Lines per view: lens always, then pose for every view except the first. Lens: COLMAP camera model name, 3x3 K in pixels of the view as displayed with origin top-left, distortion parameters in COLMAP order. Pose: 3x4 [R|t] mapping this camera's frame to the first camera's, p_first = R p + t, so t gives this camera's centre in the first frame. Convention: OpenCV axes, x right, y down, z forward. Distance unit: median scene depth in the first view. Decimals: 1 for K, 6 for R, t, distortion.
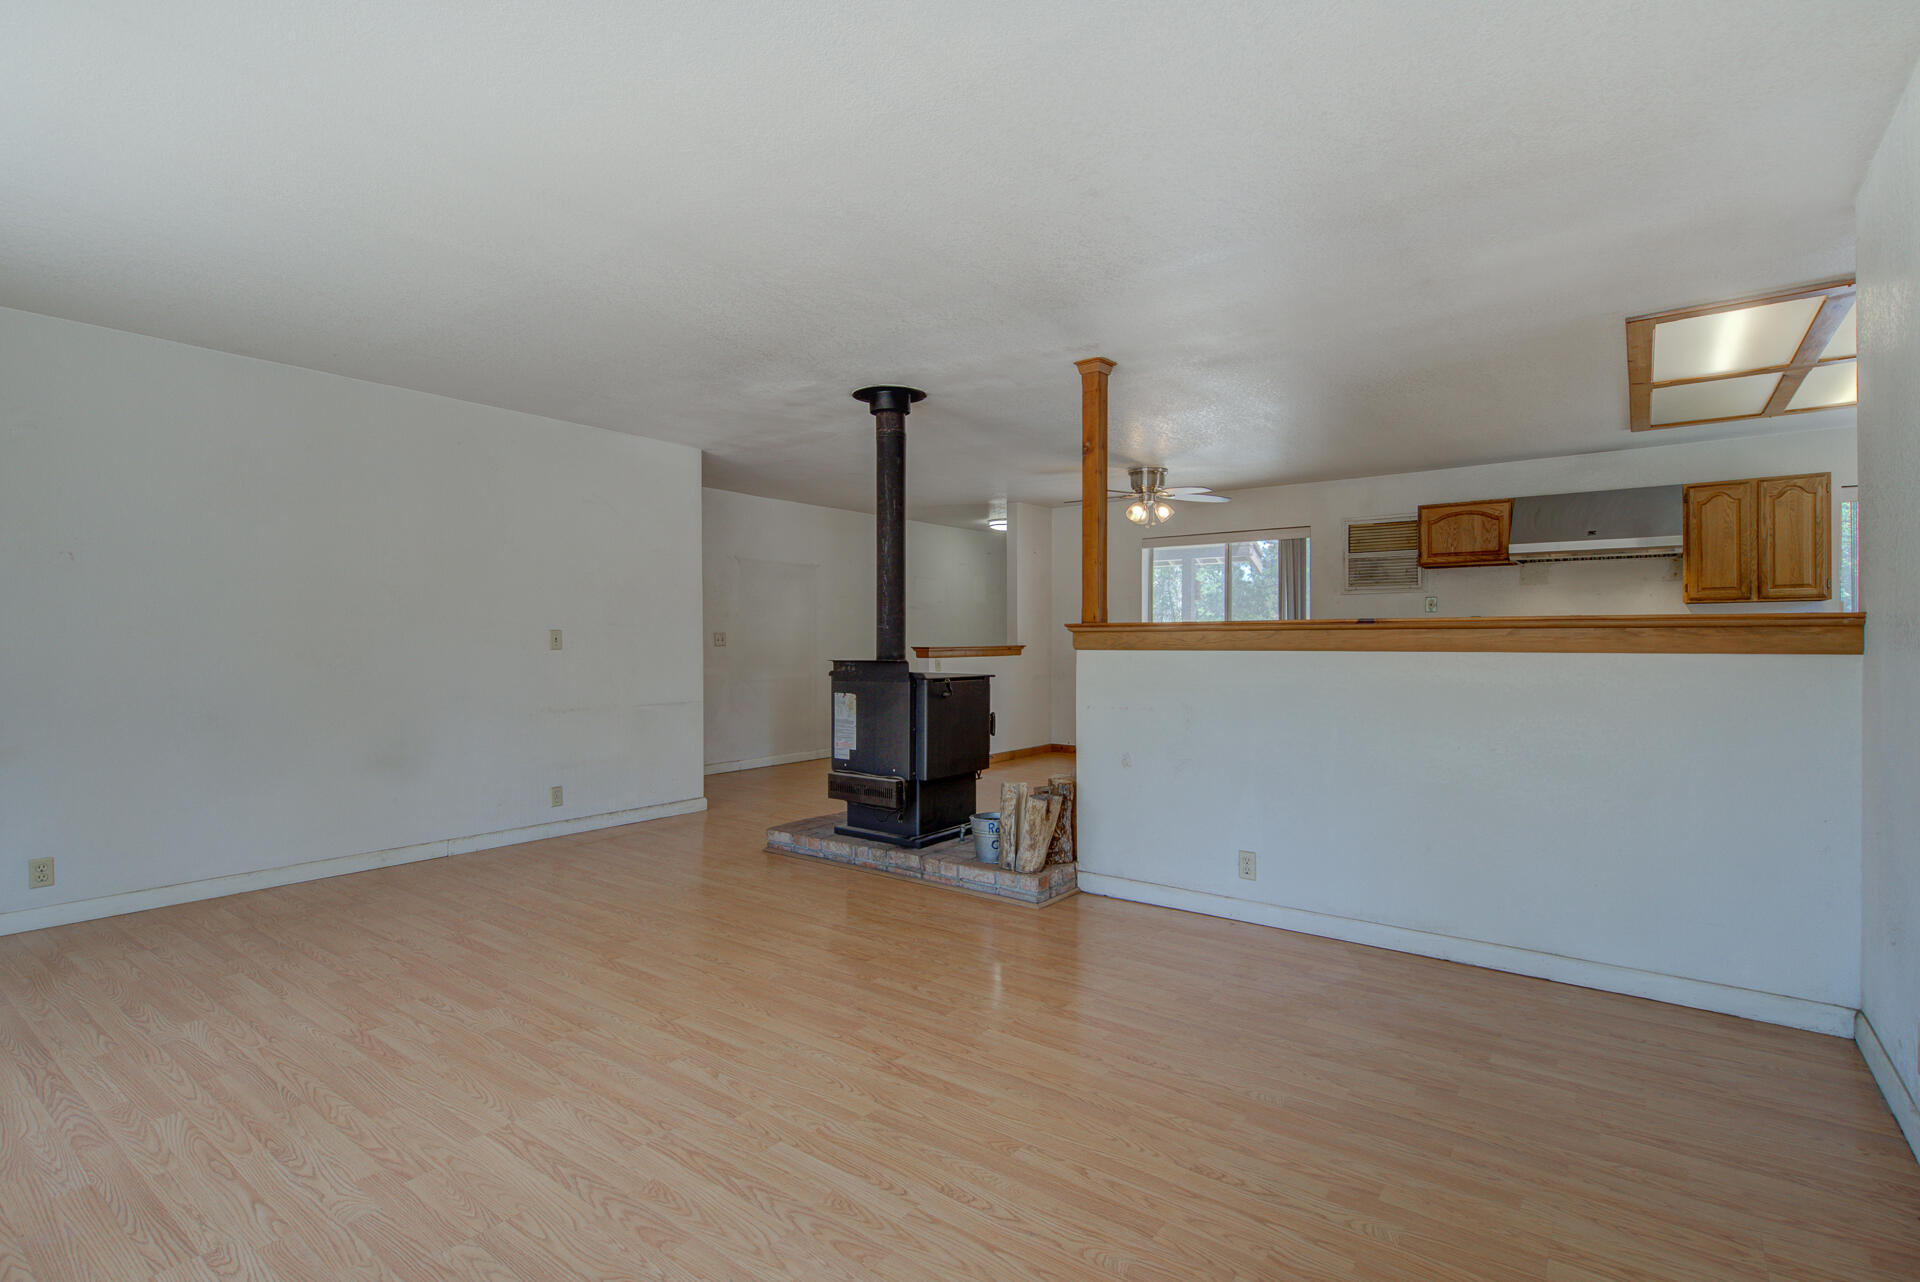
lens RADIAL K [[906.1, 0, 961.6], [0, 906.1, 632.0], [0, 0, 1]] dist [0.003679, -0.001194]
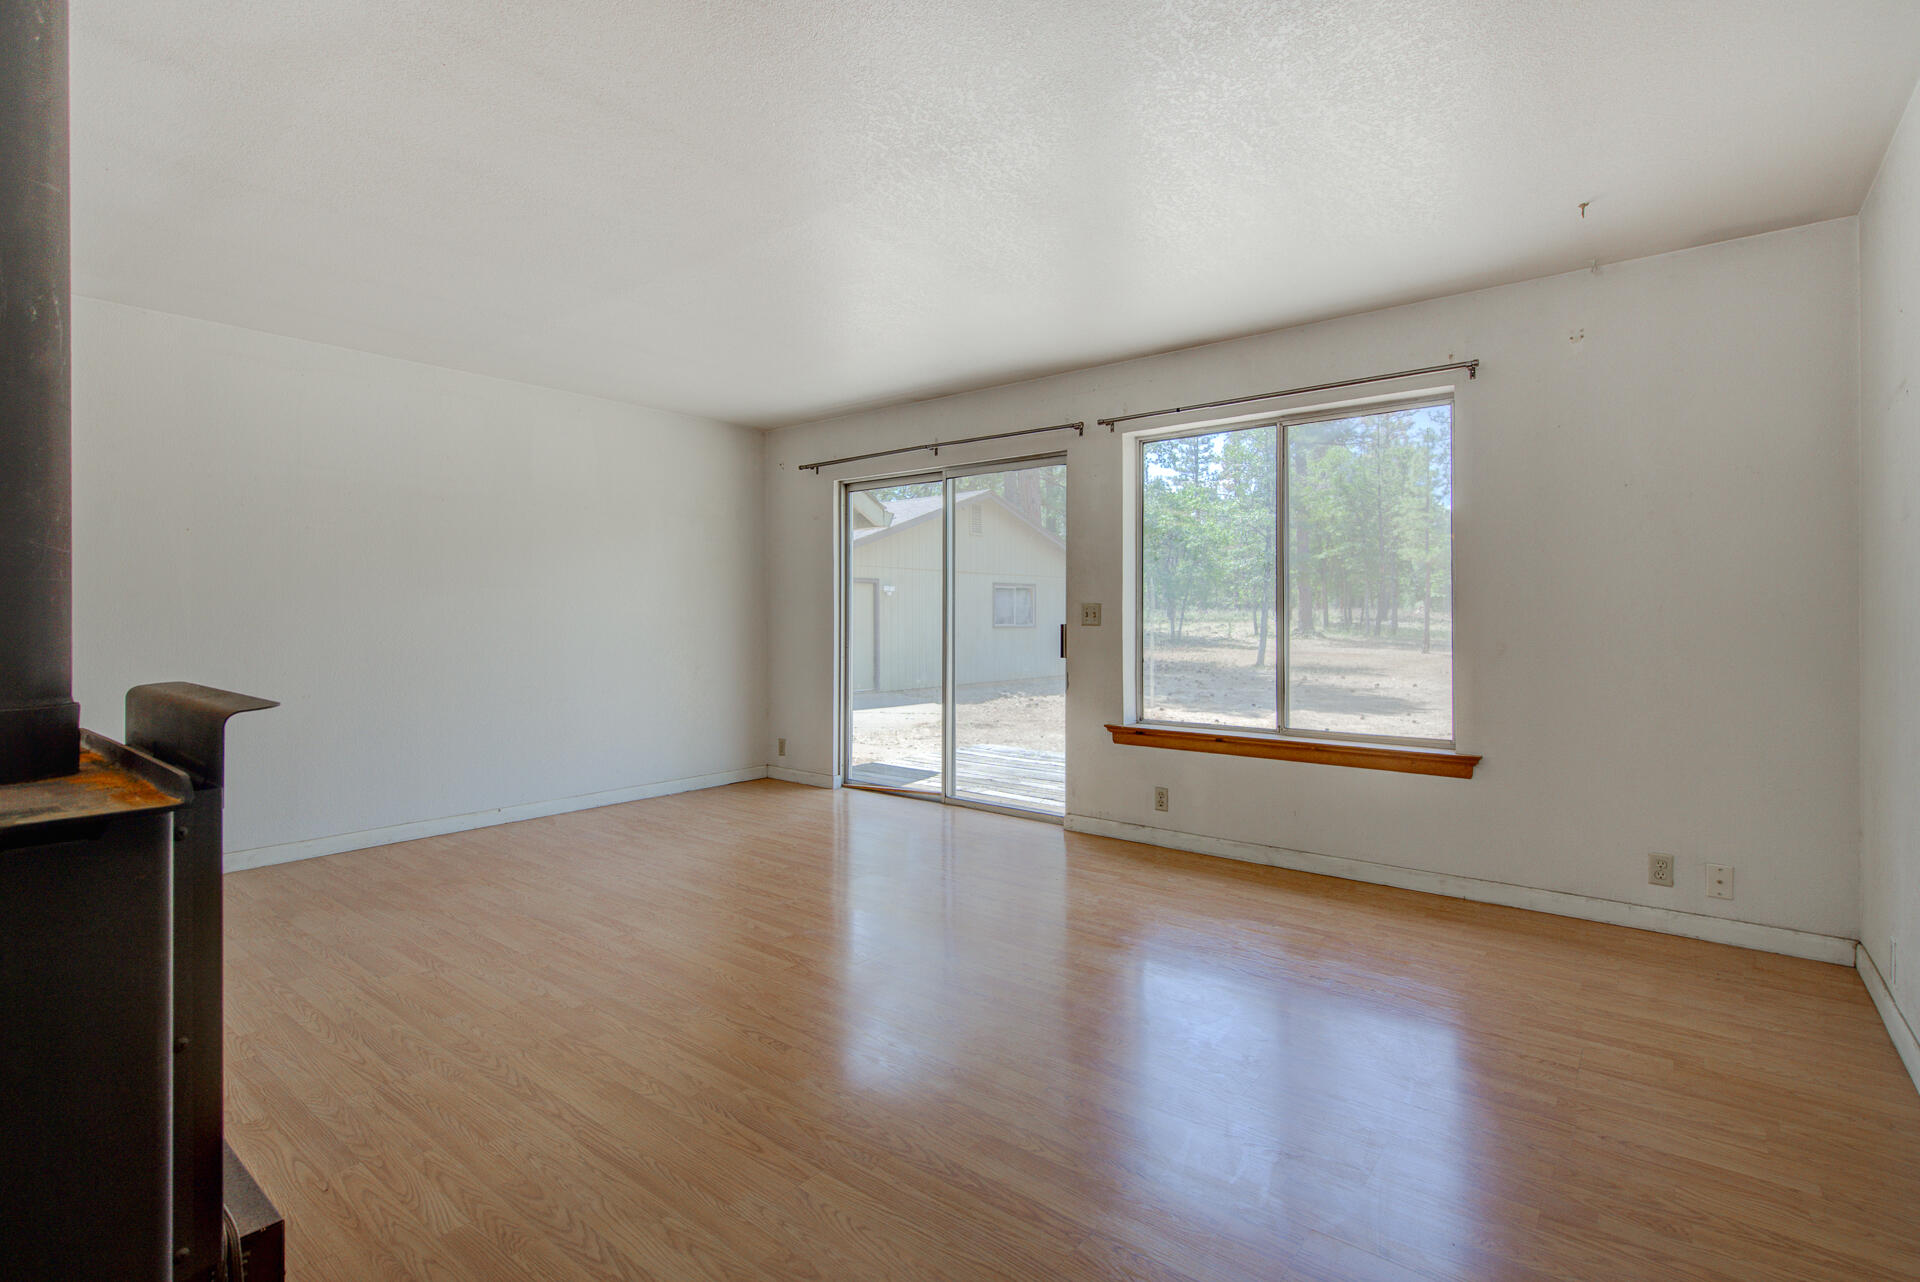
lens RADIAL K [[906.1, 0, 953.8], [0, 906.1, 614.5], [0, 0, 1]] dist [0.003679, -0.001194]
pose [[-0.999412, 0.000129, 0.034284, -0.357094], [-0.000212, 0.999951, -0.009947, 0.013041], [-0.034283, -0.009949, -0.999363, 1.370237]]
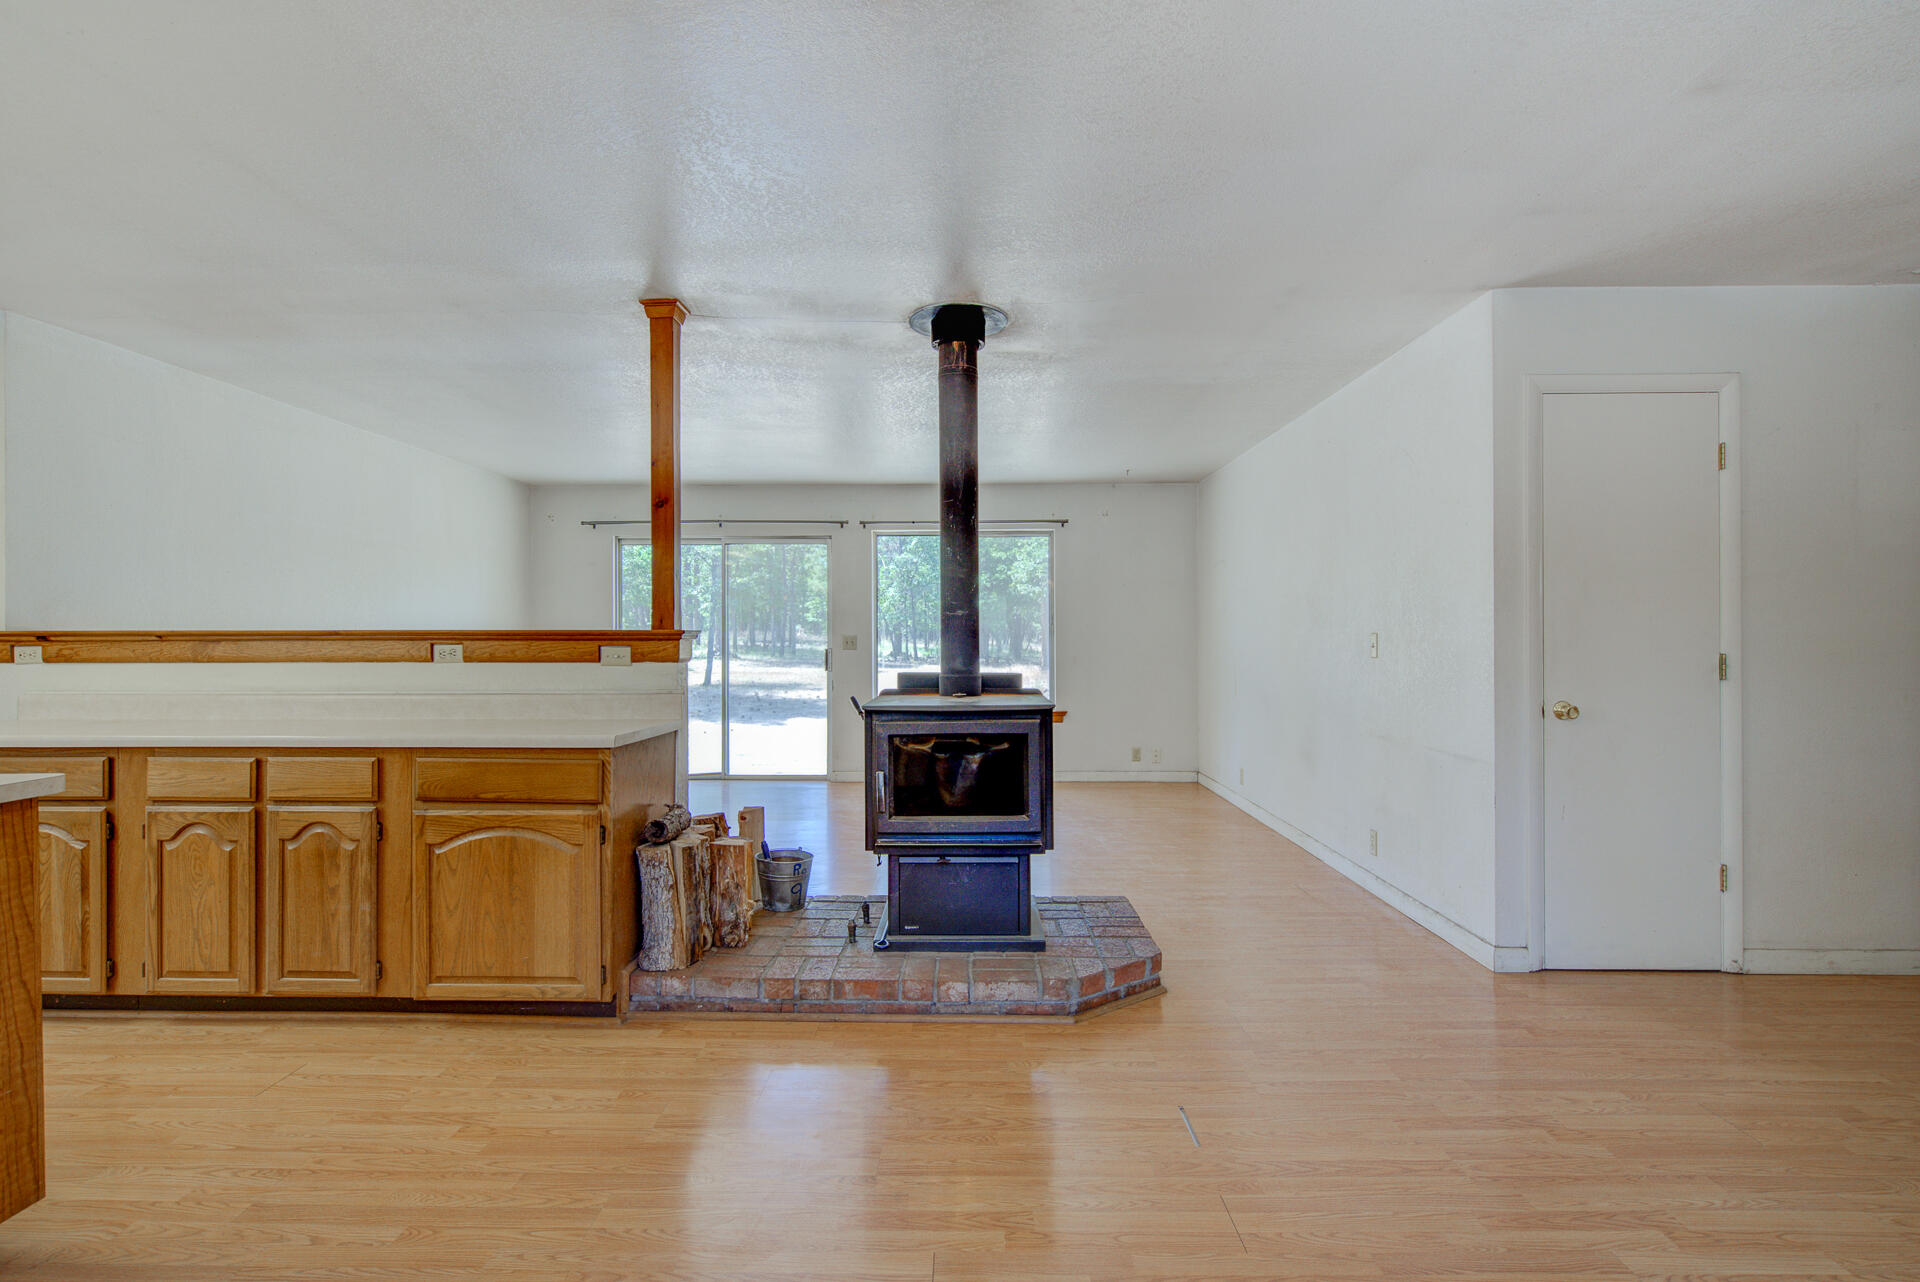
lens RADIAL K [[942.5, 0, 956.6], [0, 942.5, 641.7], [0, 0, 1]] dist [0.001820, -0.001714]
pose [[-0.808221, 0.004531, -0.588862, 0.446298], [0.007142, 0.999972, -0.002108, 0.004403], [0.588836, -0.005909, -0.808231, 1.863225]]
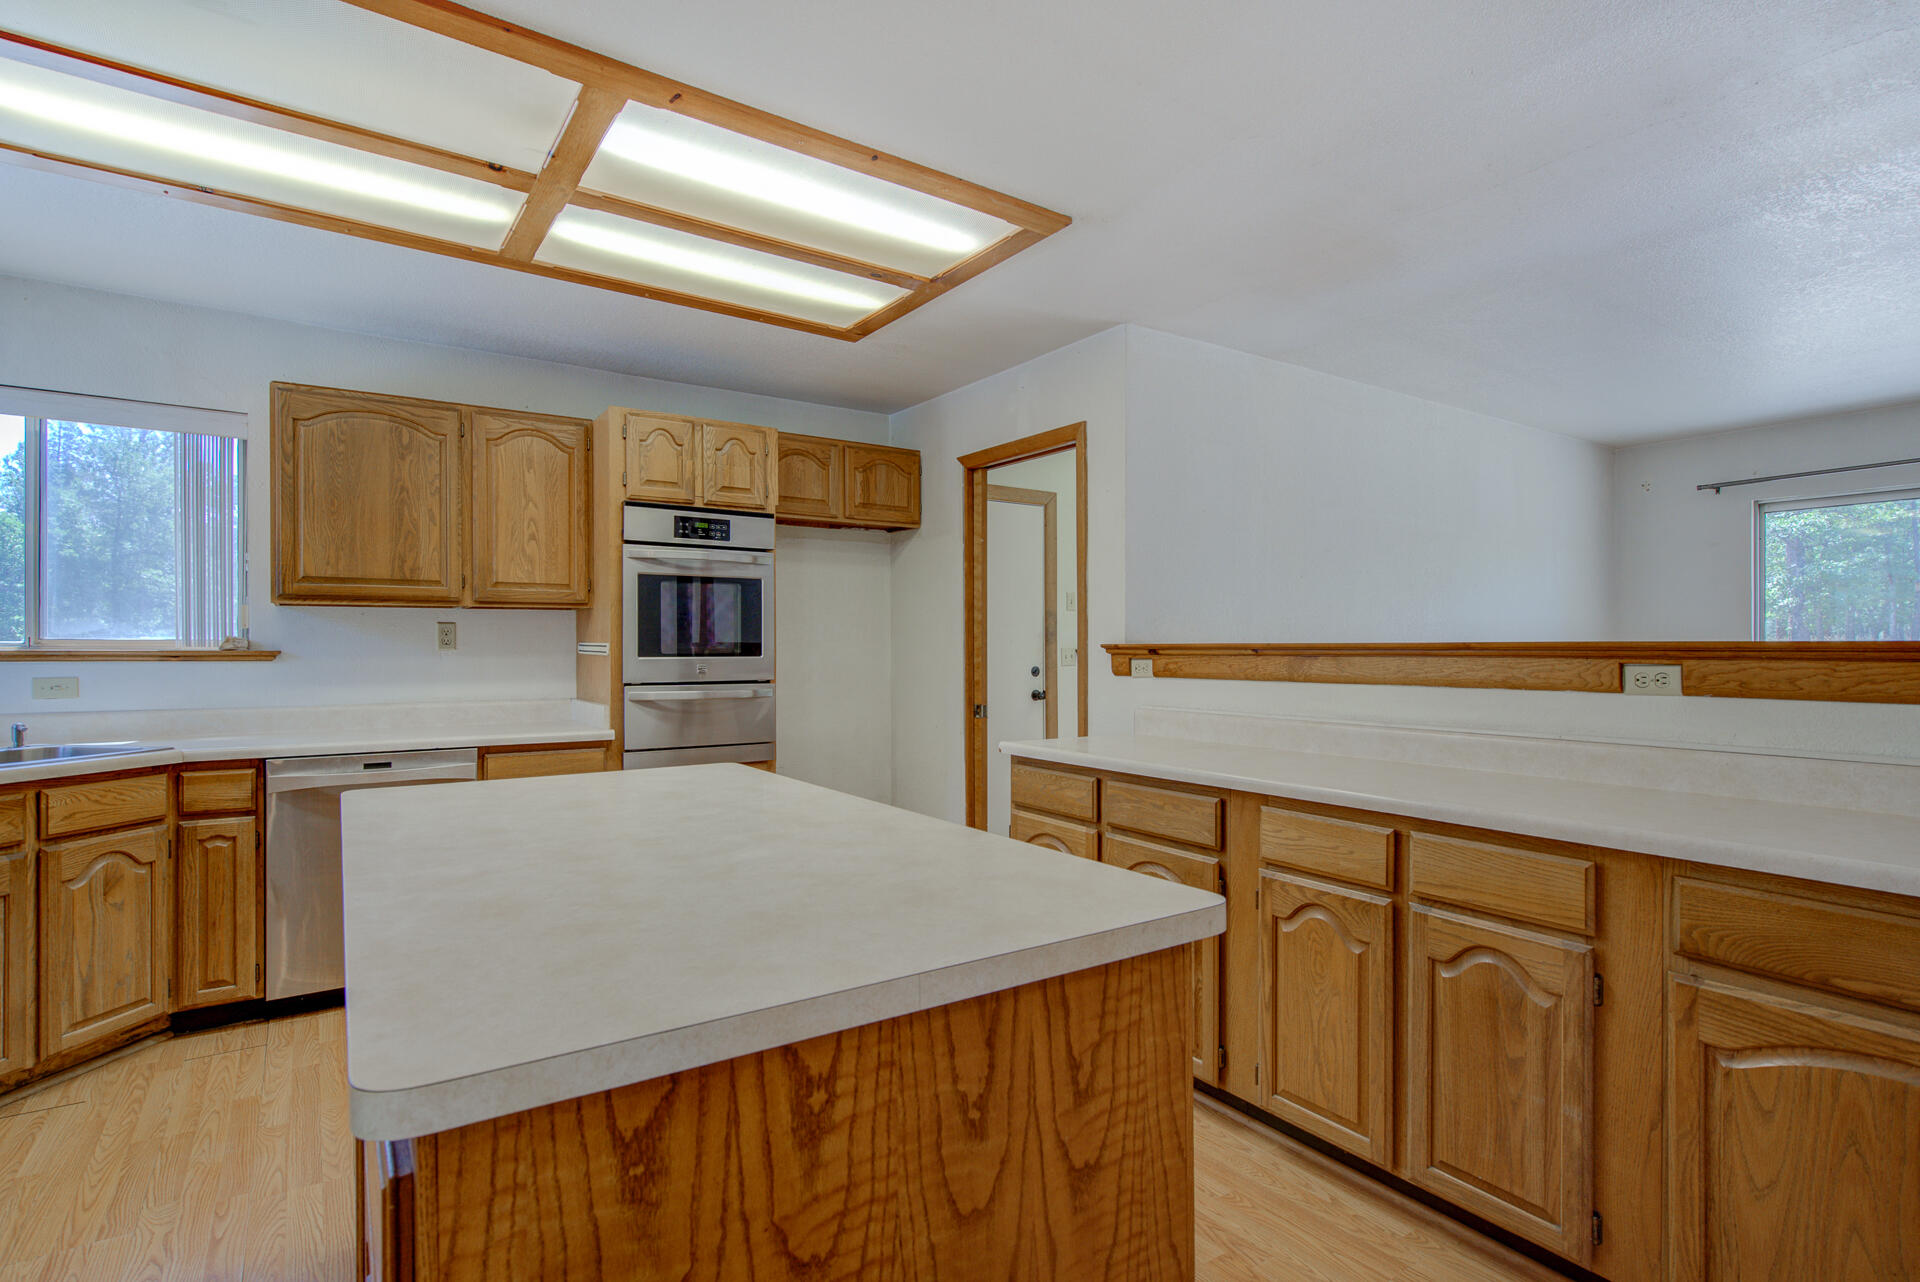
lens RADIAL K [[942.5, 0, 949.6], [0, 942.5, 646.6], [0, 0, 1]] dist [0.001820, -0.001714]
pose [[-0.945283, 0.002509, 0.326242, 0.512109], [-0.000050, 0.999969, -0.007832, -0.004381], [-0.326251, -0.007420, -0.945254, 1.522971]]
